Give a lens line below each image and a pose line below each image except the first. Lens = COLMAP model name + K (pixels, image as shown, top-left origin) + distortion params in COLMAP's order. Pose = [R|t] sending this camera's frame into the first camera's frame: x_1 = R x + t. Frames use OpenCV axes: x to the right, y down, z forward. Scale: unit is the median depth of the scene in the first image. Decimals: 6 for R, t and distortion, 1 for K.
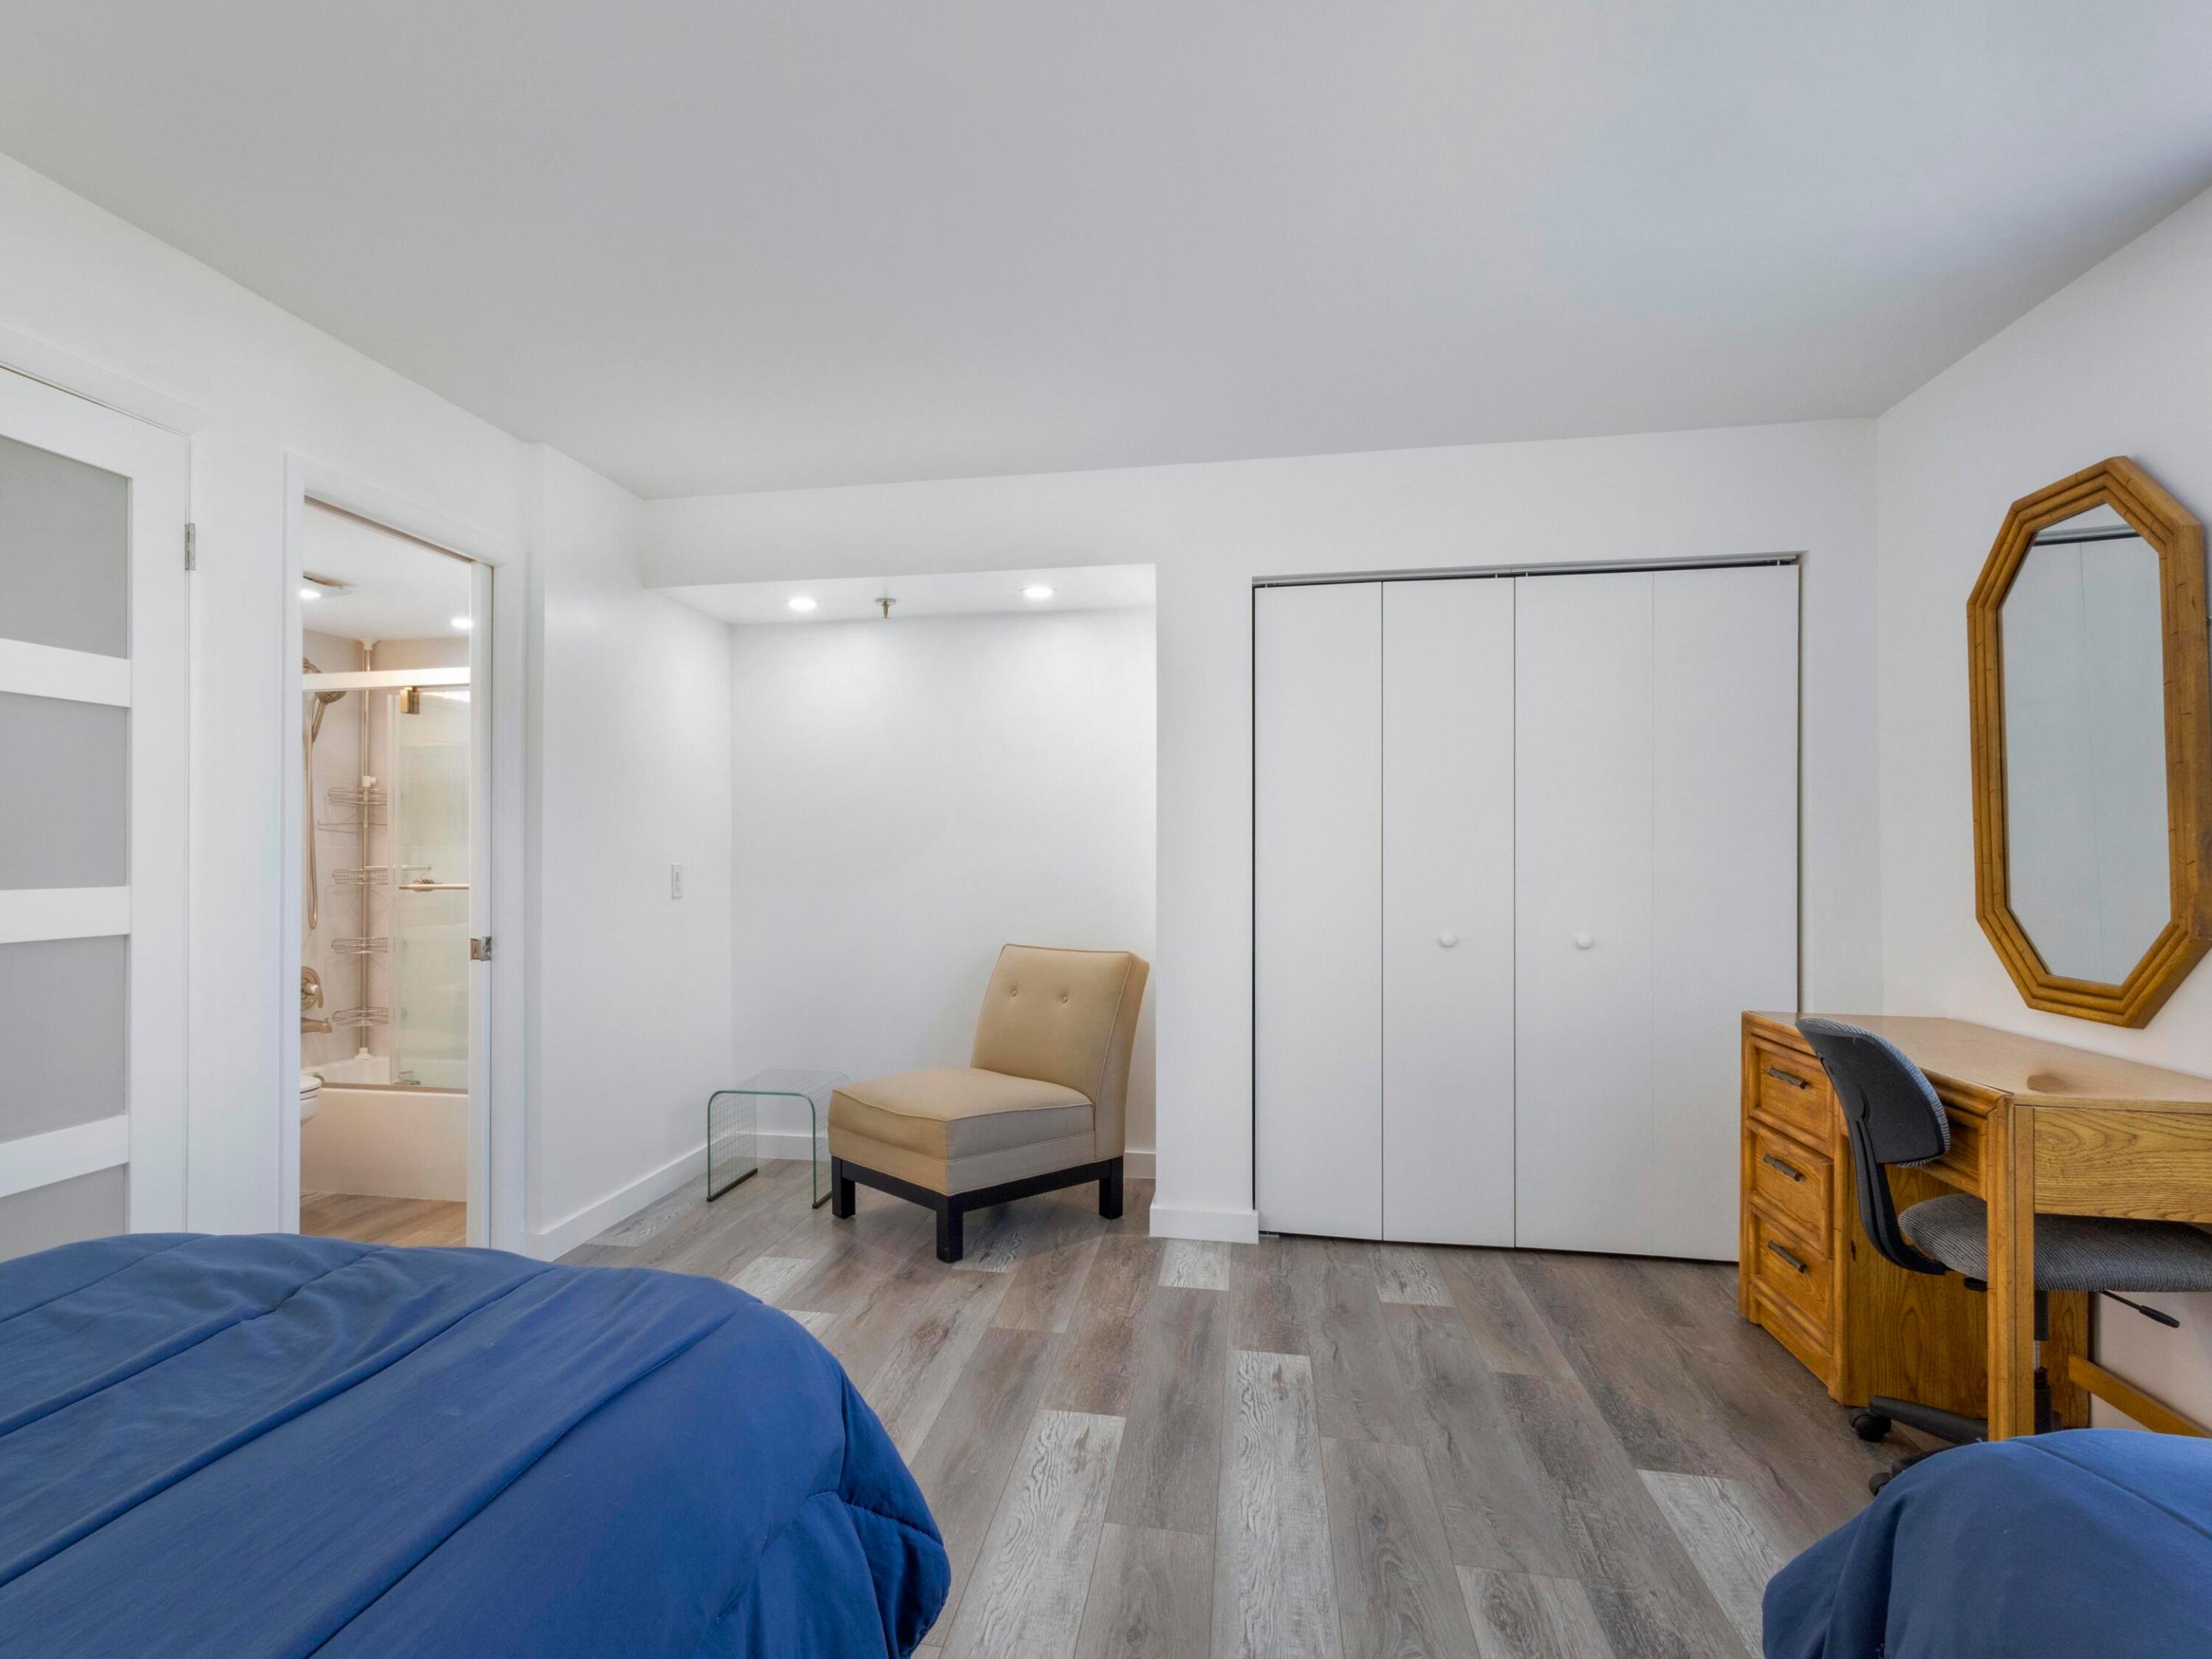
lens RADIAL K [[1310.6, 0, 1121.5], [0, 1310.6, 827.0], [0, 0, 1]] dist [-0.001830, -0.000079]
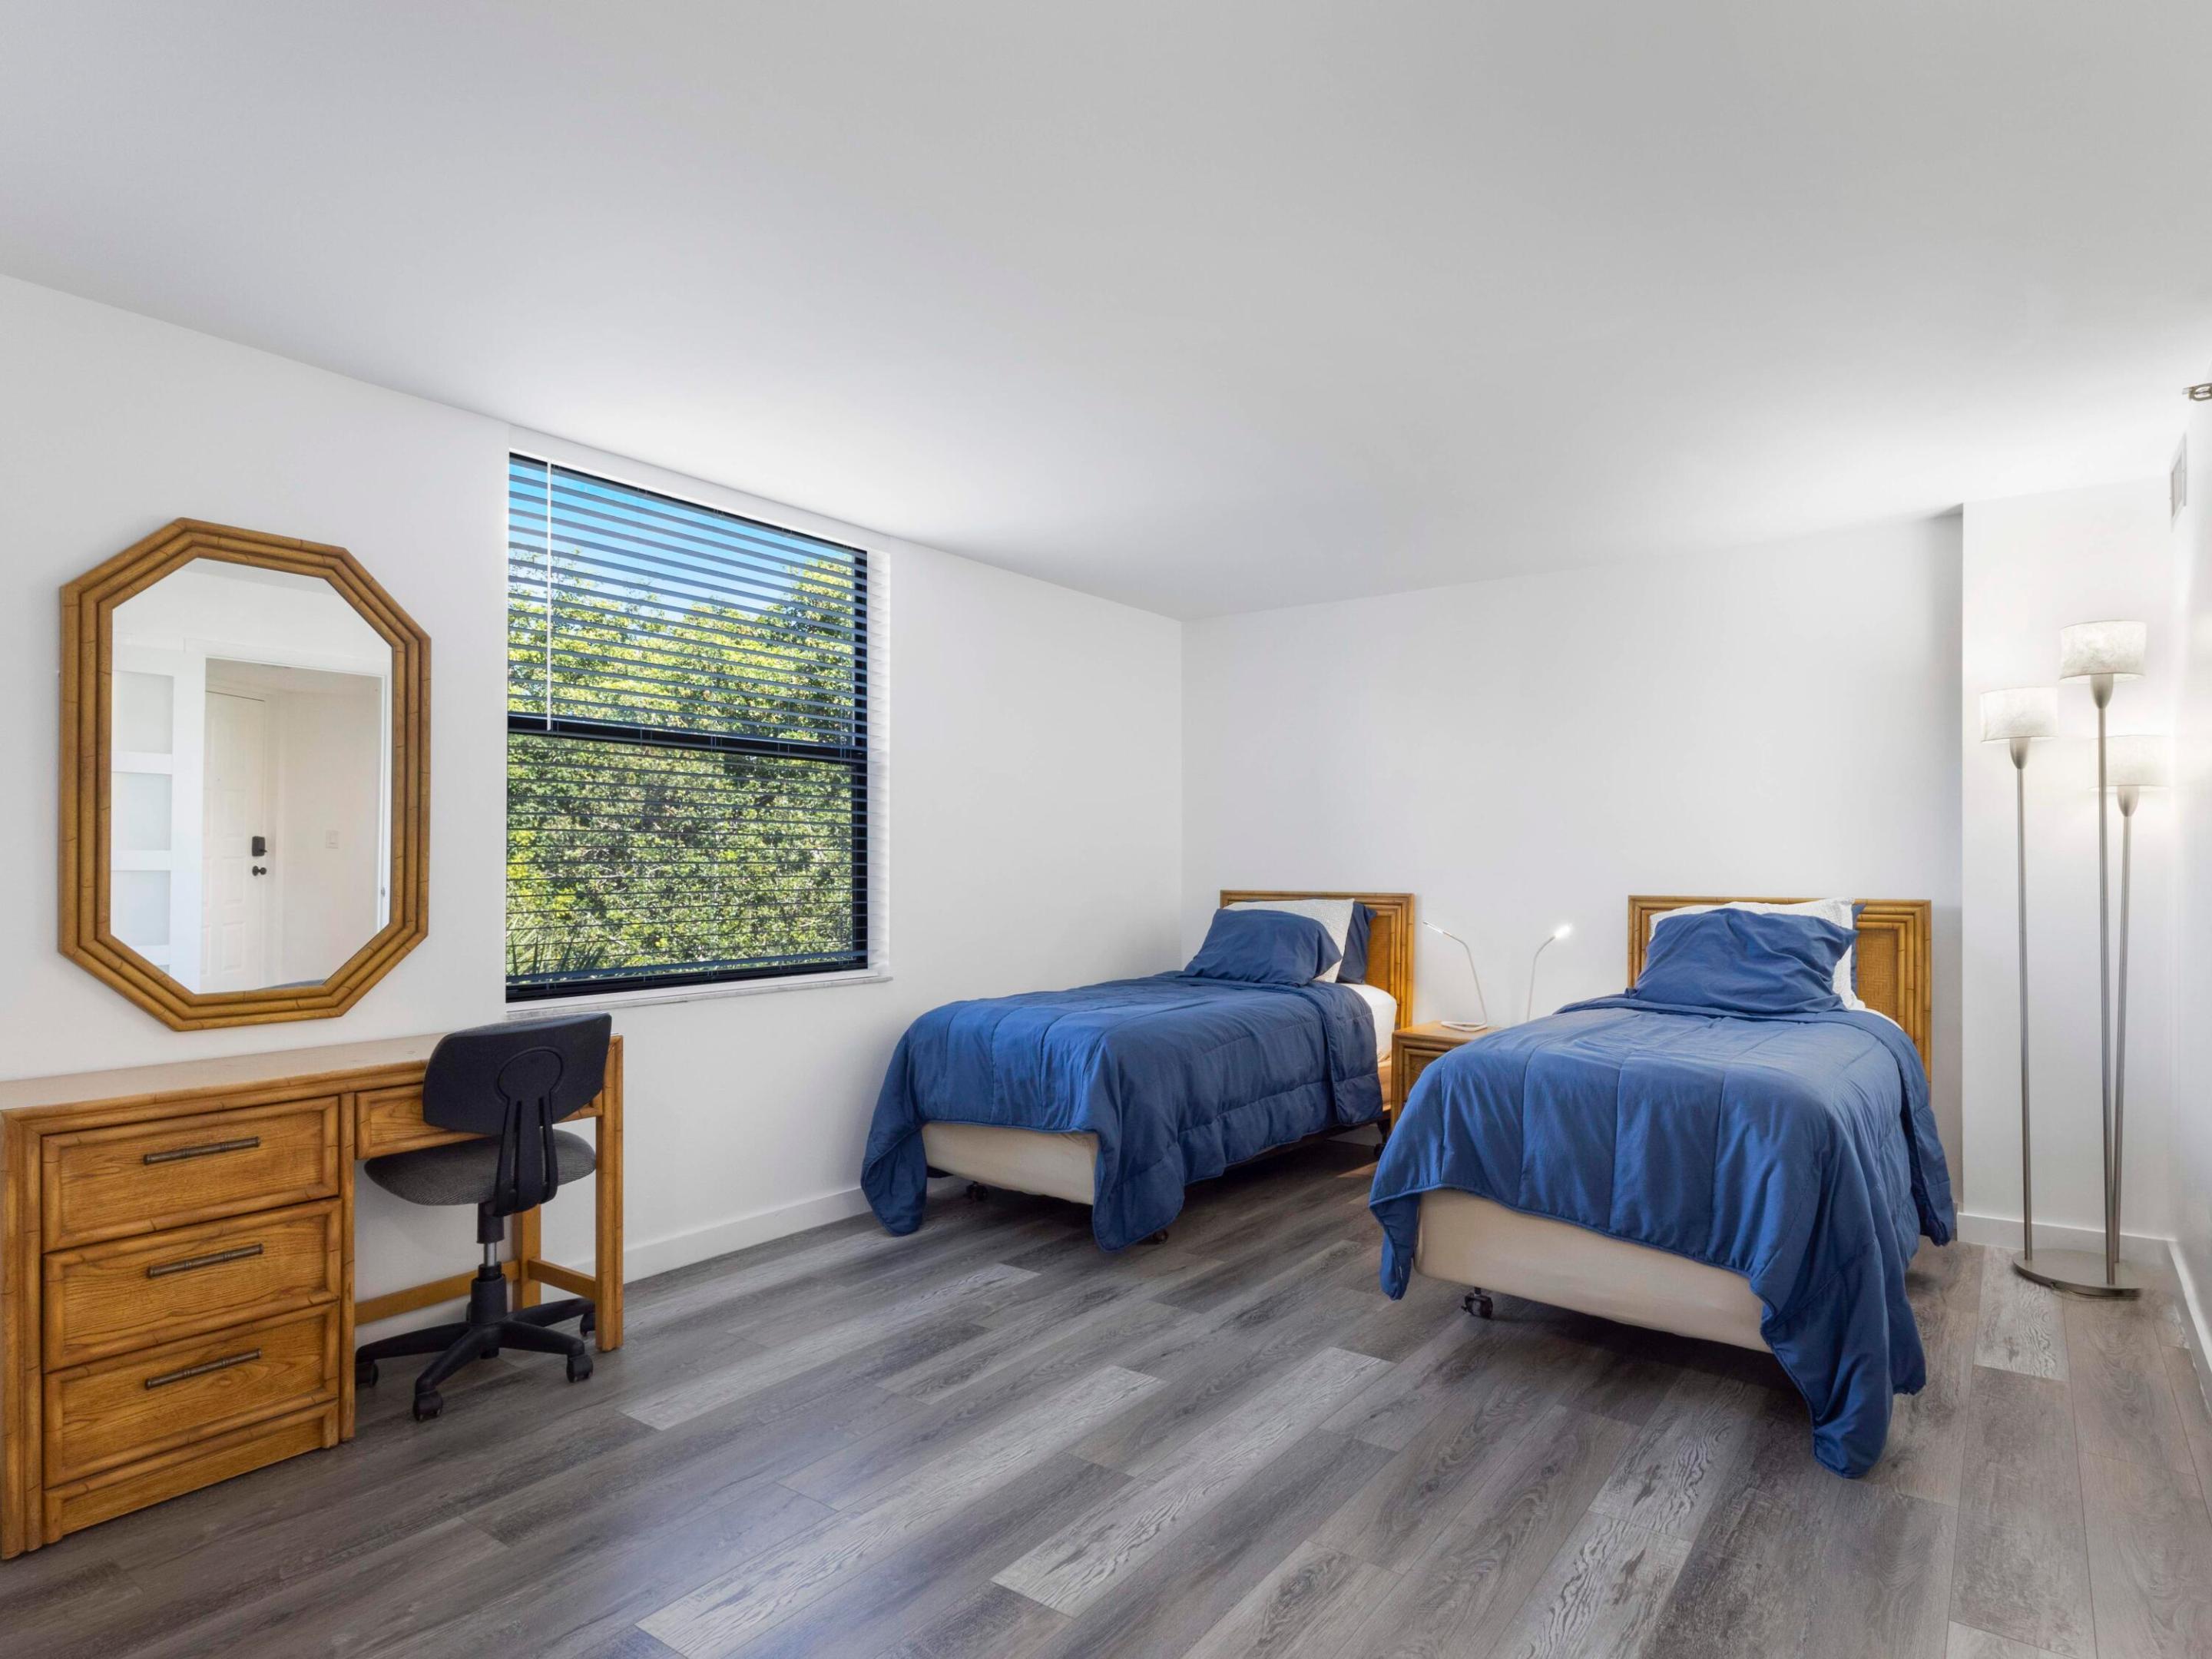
lens RADIAL K [[1310.6, 0, 1122.9], [0, 1310.6, 843.9], [0, 0, 1]] dist [-0.001830, -0.000079]
pose [[-0.866726, -0.000135, 0.498785, -0.440882], [-0.010833, 0.999769, -0.018553, 0.006584], [-0.498668, -0.021483, -0.866527, 1.555580]]
